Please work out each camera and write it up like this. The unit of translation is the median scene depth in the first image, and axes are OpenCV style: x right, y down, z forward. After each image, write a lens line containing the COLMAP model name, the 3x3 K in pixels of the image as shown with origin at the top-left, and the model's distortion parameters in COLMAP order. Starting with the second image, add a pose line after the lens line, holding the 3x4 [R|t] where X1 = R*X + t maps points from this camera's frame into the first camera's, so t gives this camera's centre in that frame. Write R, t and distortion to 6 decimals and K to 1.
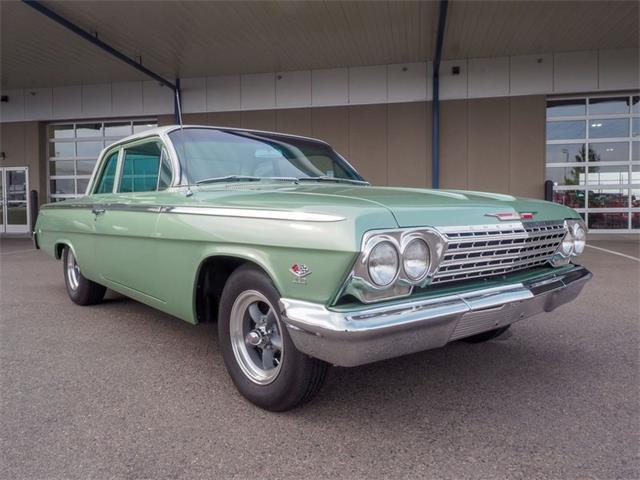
lens RADIAL K [[475.2, 0, 316.4], [0, 475.2, 224.1], [0, 0, 1]] dist [0.002355, 0.000235]
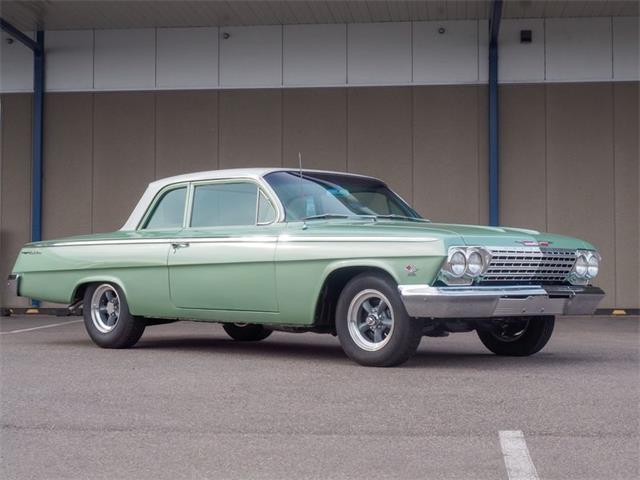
lens RADIAL K [[1102.9, 0, 320.0], [0, 1102.9, 240.0], [0, 0, 1]] dist [-0.028455, -0.048749]
pose [[0.996383, 0.011333, 0.084215, -0.572807], [-0.005629, 0.997692, -0.067666, 0.213107], [-0.084787, 0.066948, 0.994147, -2.449588]]
